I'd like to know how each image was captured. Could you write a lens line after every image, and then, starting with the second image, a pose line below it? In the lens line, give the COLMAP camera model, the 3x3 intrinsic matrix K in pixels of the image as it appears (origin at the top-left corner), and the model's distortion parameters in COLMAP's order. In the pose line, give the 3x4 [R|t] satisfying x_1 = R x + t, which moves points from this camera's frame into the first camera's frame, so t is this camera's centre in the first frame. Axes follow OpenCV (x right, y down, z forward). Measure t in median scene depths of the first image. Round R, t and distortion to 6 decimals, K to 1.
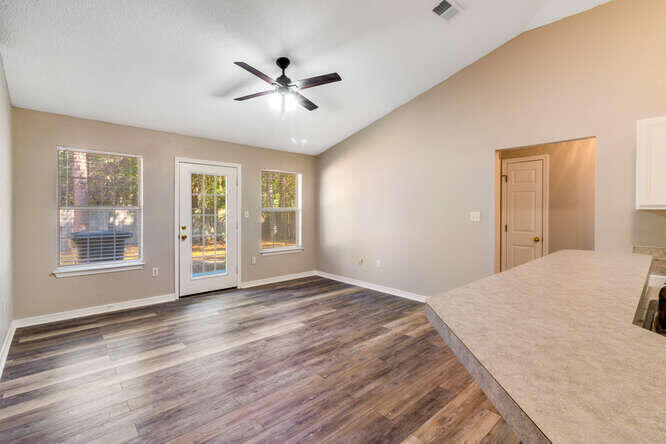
lens RADIAL K [[307.8, 0, 328.8], [0, 307.8, 211.9], [0, 0, 1]] dist [0.002410, -0.000182]
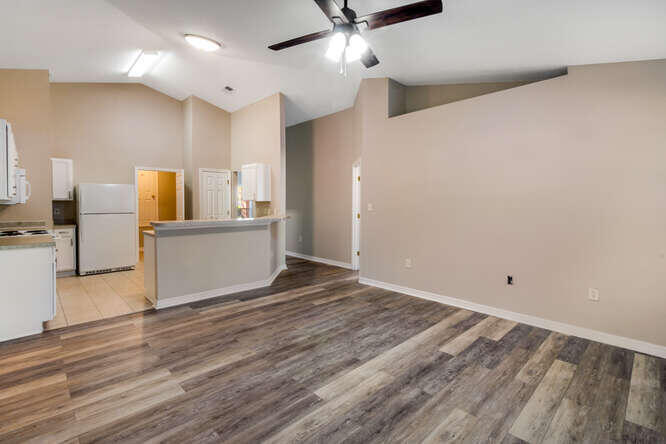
lens RADIAL K [[307.8, 0, 328.8], [0, 307.8, 211.9], [0, 0, 1]] dist [0.002410, -0.000182]
pose [[-0.999509, -0.007150, -0.030497, -0.090783], [-0.008125, 0.999456, 0.031967, -0.002008], [0.030252, 0.032199, -0.999024, 1.682827]]
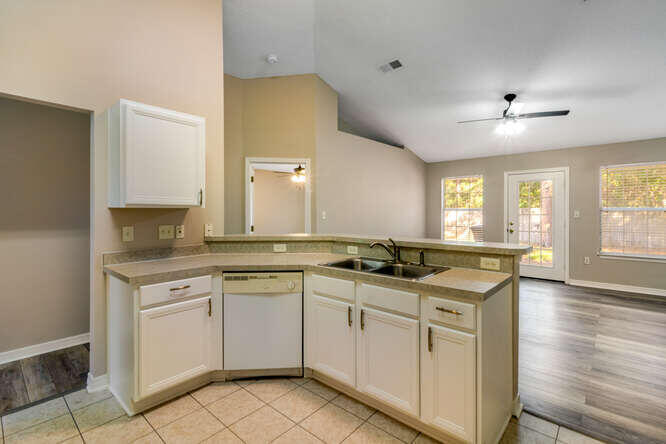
lens RADIAL K [[313.2, 0, 325.1], [0, 313.2, 212.1], [0, 0, 1]] dist [0.003086, -0.000245]
pose [[0.099058, -0.000306, -0.995082, 1.093274], [-0.002875, 0.999996, -0.000594, 0.004458], [0.995078, 0.002919, 0.099057, 0.088749]]
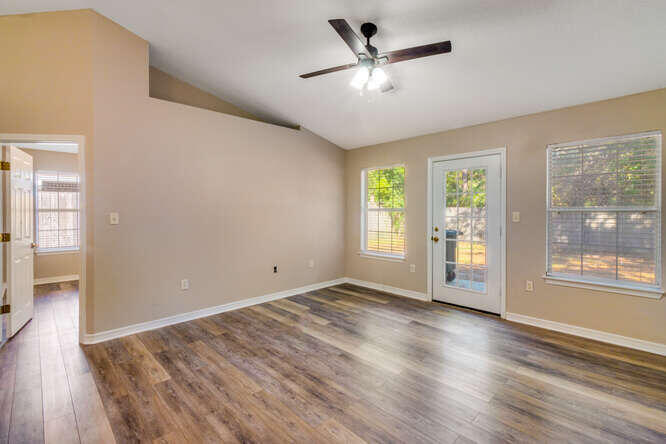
lens RADIAL K [[307.8, 0, 328.8], [0, 307.8, 211.9], [0, 0, 1]] dist [0.002410, -0.000182]
pose [[0.033098, 0.000928, -0.999452, 0.658982], [-0.002735, 0.999996, 0.000838, -0.004787], [0.999448, 0.002706, 0.033101, 0.865629]]
